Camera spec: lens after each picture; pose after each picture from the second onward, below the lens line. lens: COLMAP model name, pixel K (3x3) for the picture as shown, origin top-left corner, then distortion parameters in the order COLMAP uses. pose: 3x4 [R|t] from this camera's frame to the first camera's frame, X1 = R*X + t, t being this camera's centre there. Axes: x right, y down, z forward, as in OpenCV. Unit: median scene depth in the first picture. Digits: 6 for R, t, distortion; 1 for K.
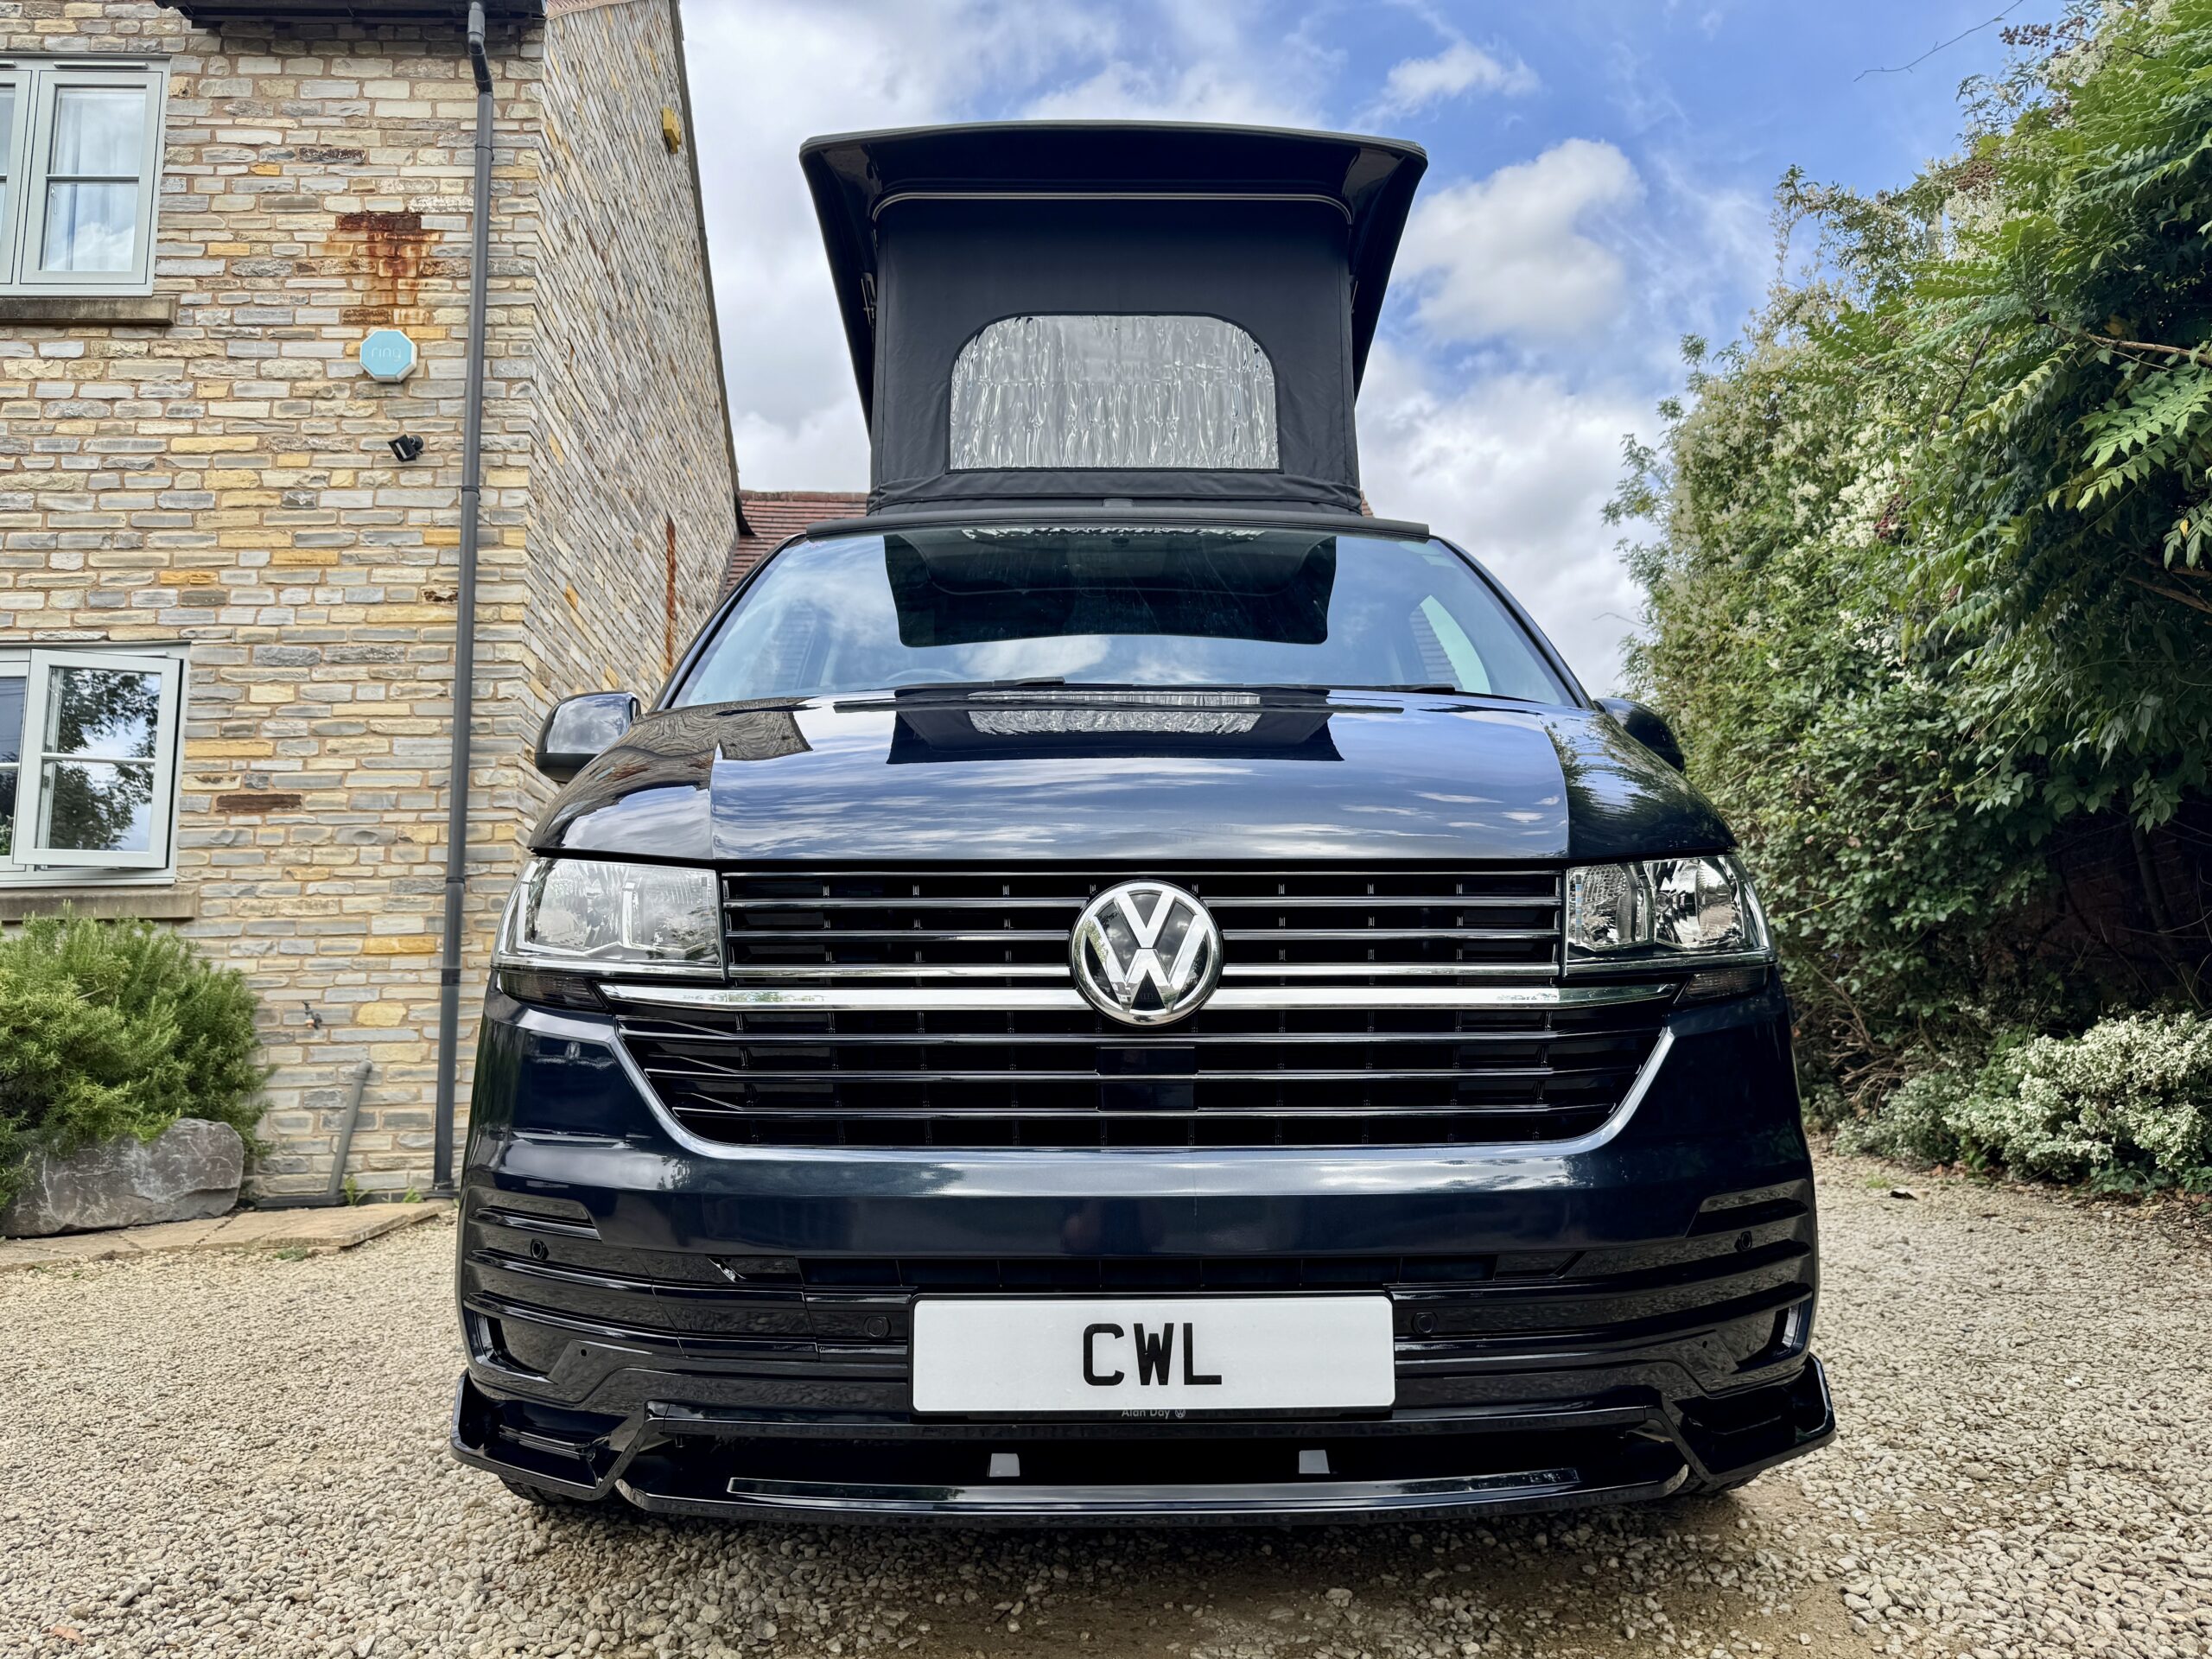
lens RADIAL K [[1552.4, 0, 1104.6], [0, 1552.4, 830.9], [0, 0, 1]] dist [0.034818, -0.042264]
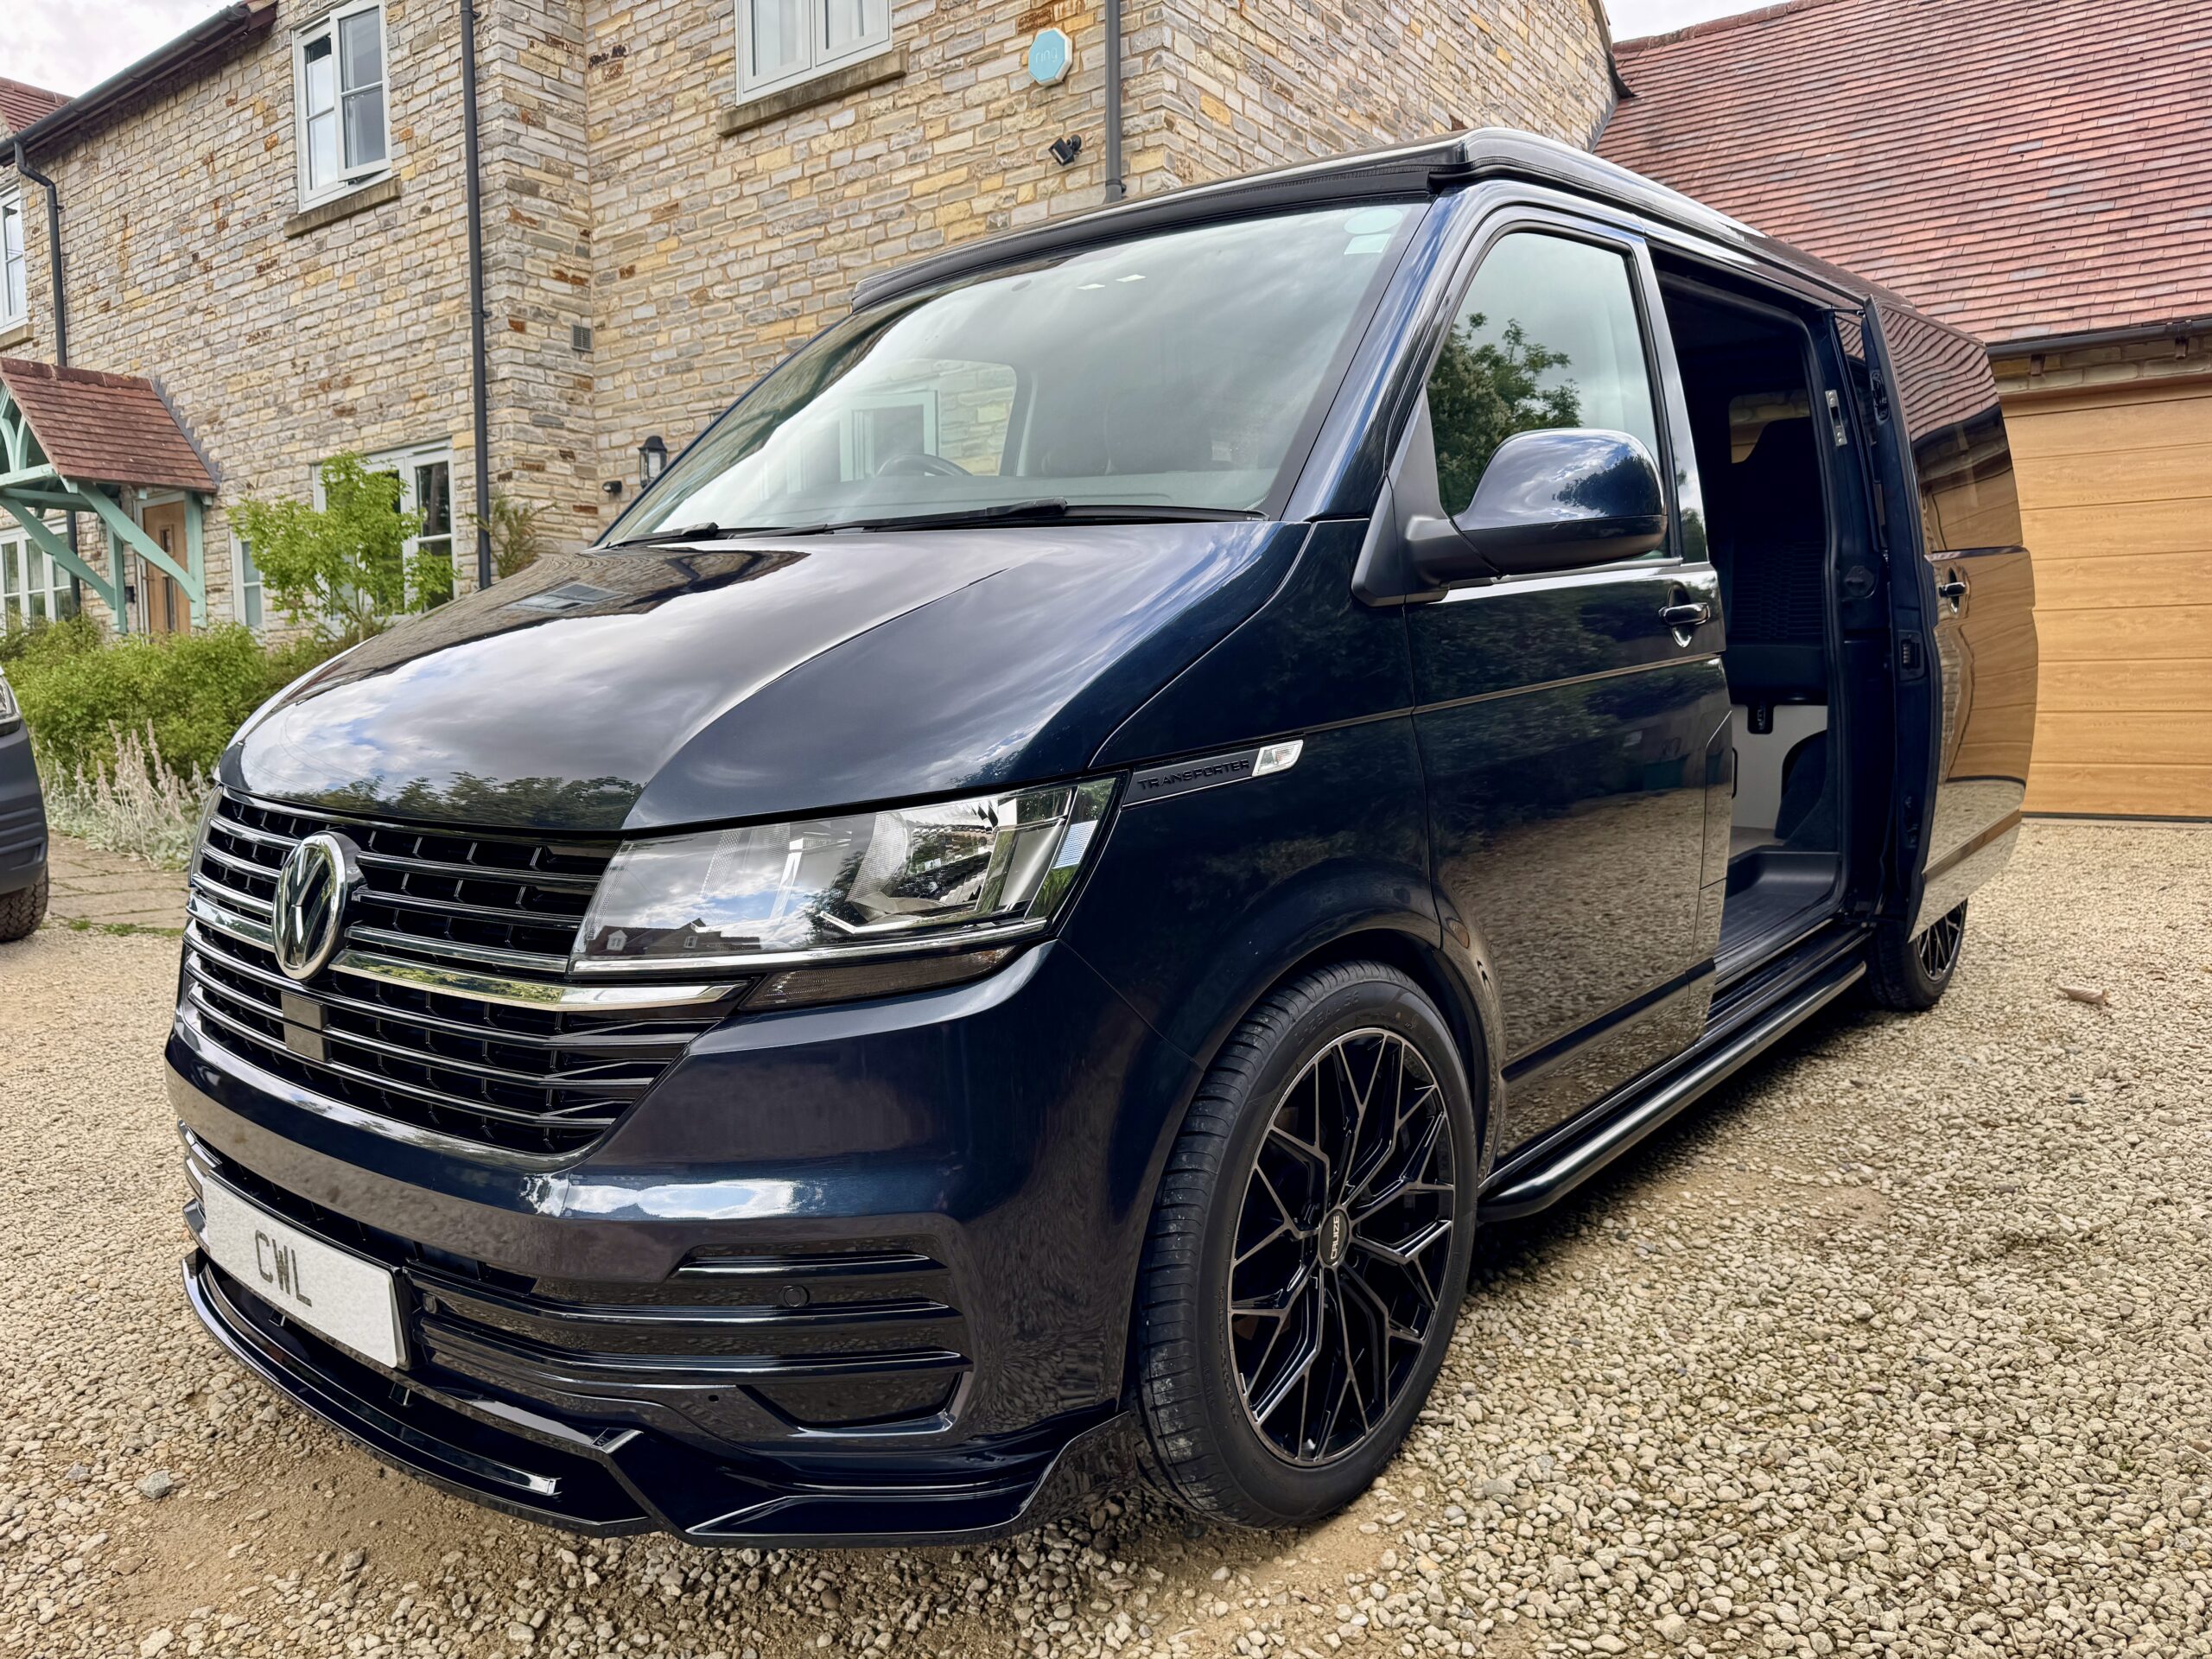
lens RADIAL K [[1578.3, 0, 1114.6], [0, 1578.3, 832.2], [0, 0, 1]] dist [0.001854, -0.007373]
pose [[0.761222, 0.074359, -0.644214, 0.344241], [0.098069, 0.968779, 0.227704, -0.050224], [0.641033, -0.236511, 0.730164, 0.175625]]
